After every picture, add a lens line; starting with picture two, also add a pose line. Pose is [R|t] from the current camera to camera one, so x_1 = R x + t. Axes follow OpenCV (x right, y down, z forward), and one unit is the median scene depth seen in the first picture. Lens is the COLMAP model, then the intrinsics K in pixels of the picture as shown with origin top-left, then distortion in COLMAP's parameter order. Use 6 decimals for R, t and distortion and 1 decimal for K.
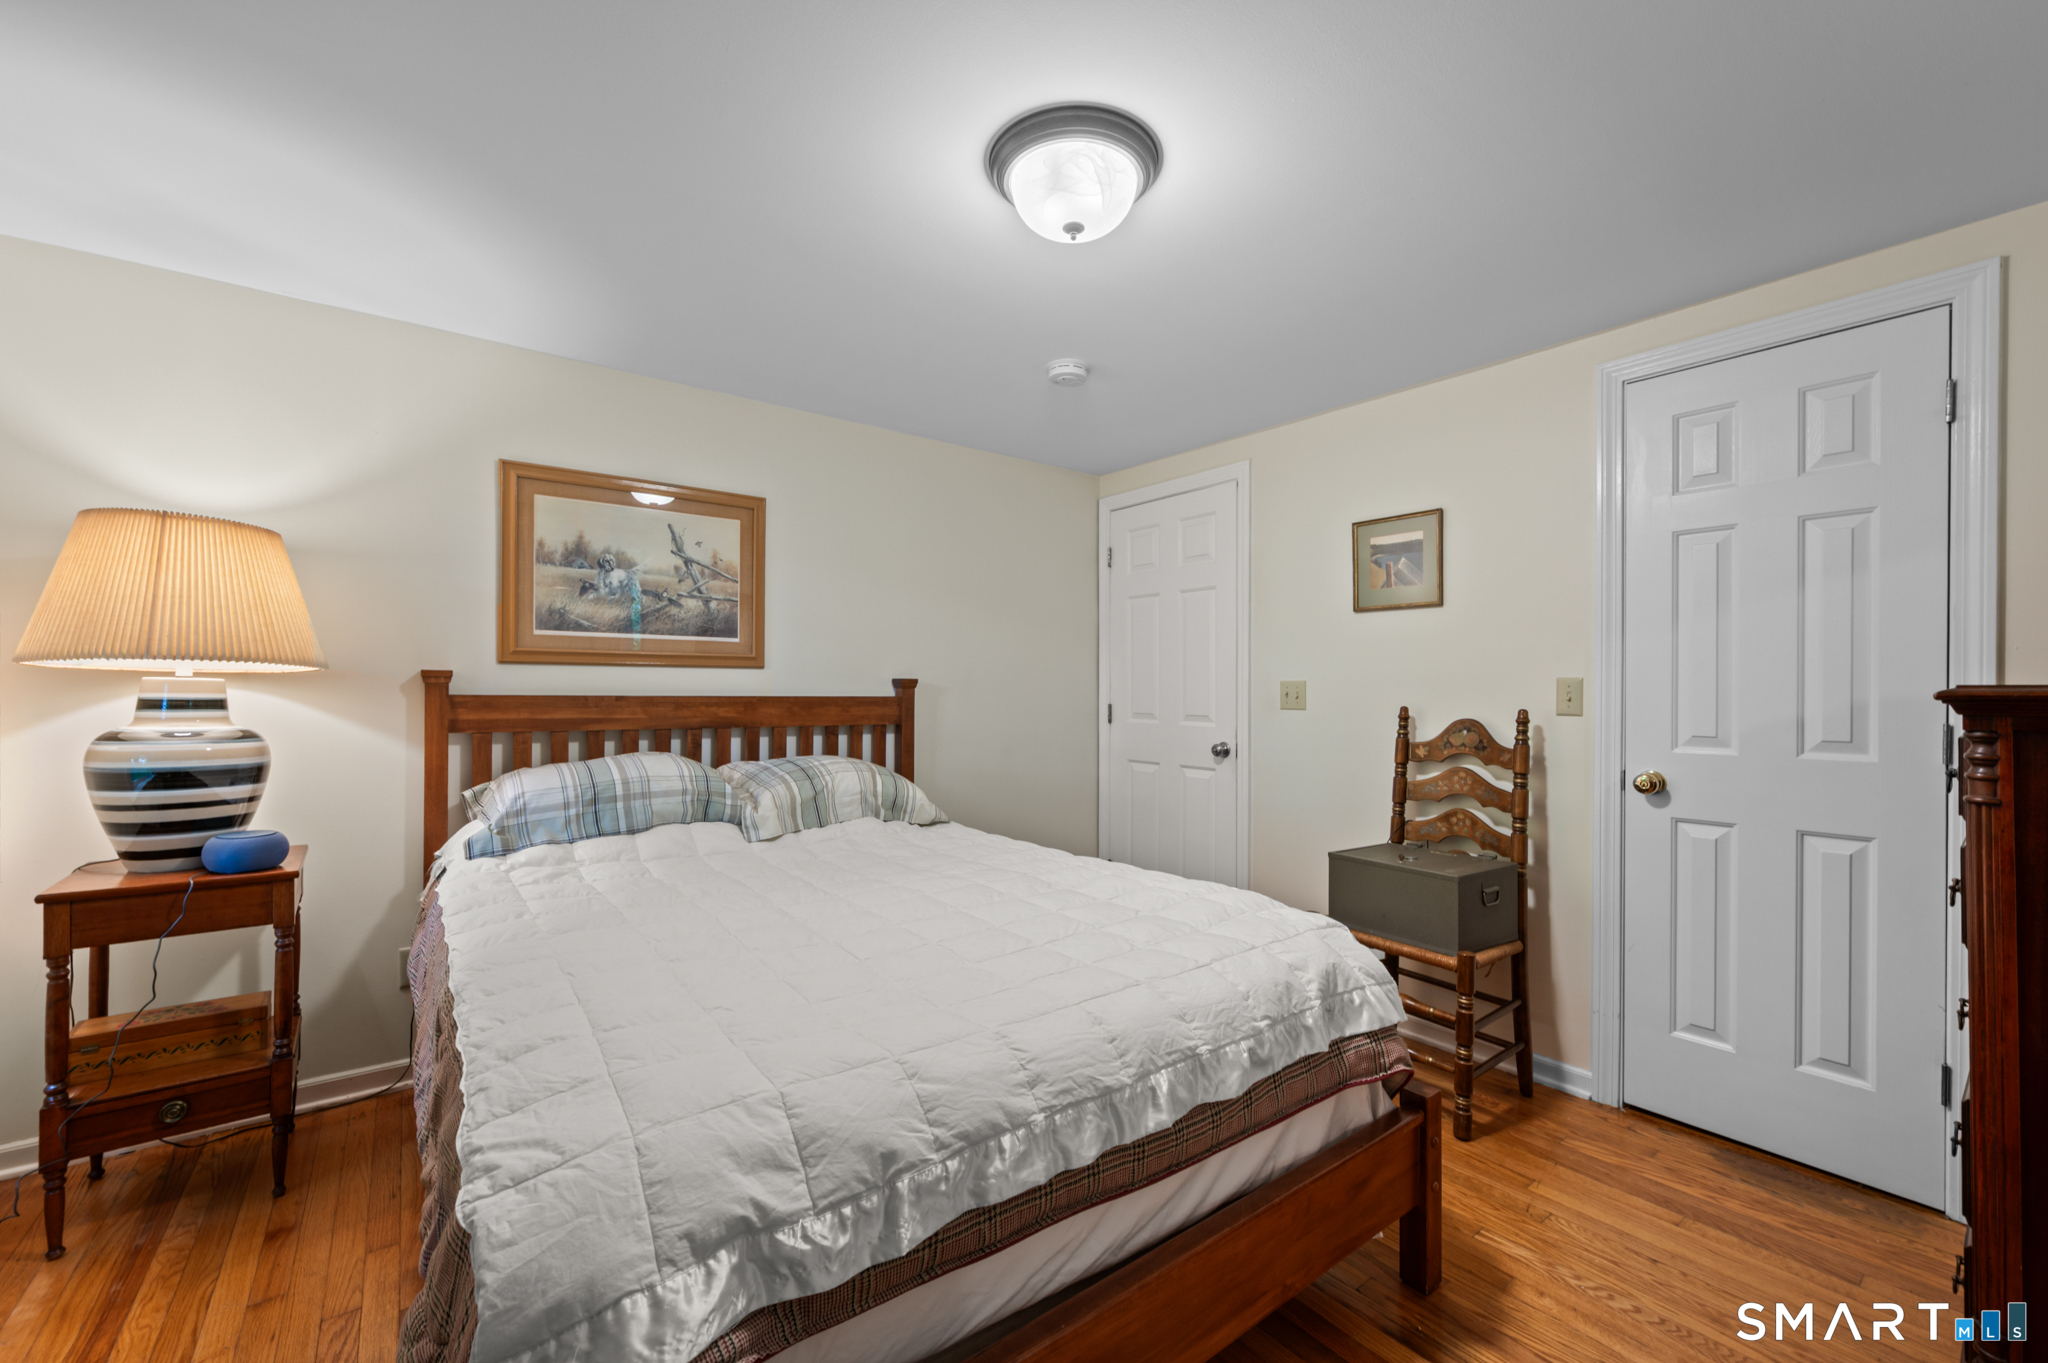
lens RADIAL K [[825.4, 0, 1029.4], [0, 825.4, 695.1], [0, 0, 1]] dist [-0.000314, 0.000025]
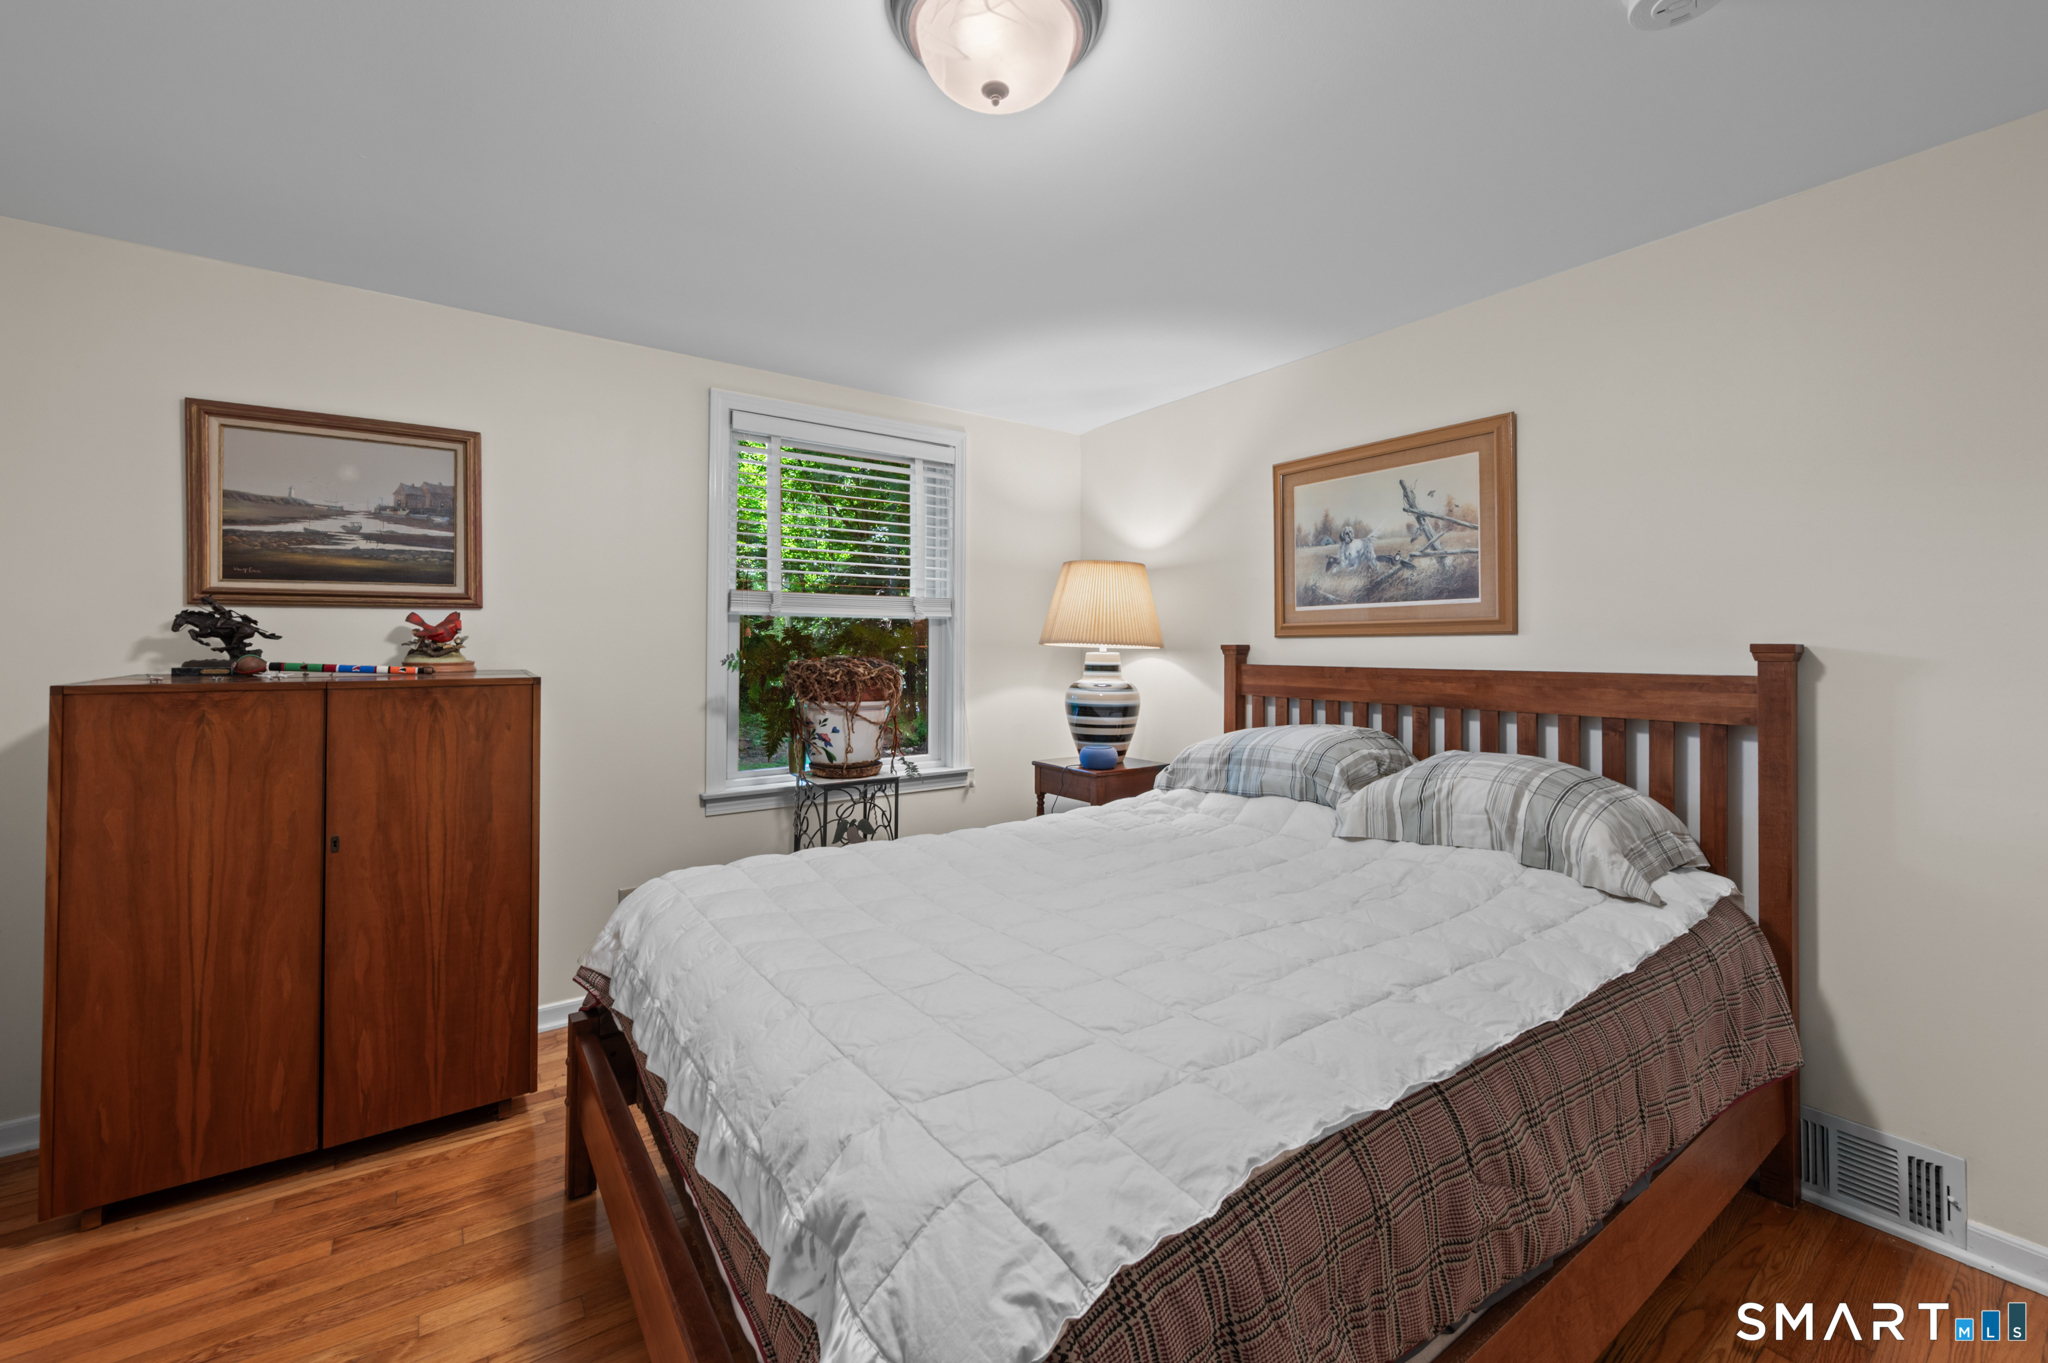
lens RADIAL K [[822.9, 0, 1023.7], [0, 822.9, 639.7], [0, 0, 1]] dist [-0.000440, -0.000019]
pose [[-0.037842, -0.016418, -0.999149, 0.513259], [-0.004128, 0.999859, -0.016273, -0.014388], [0.999275, 0.003508, -0.037904, 0.648482]]
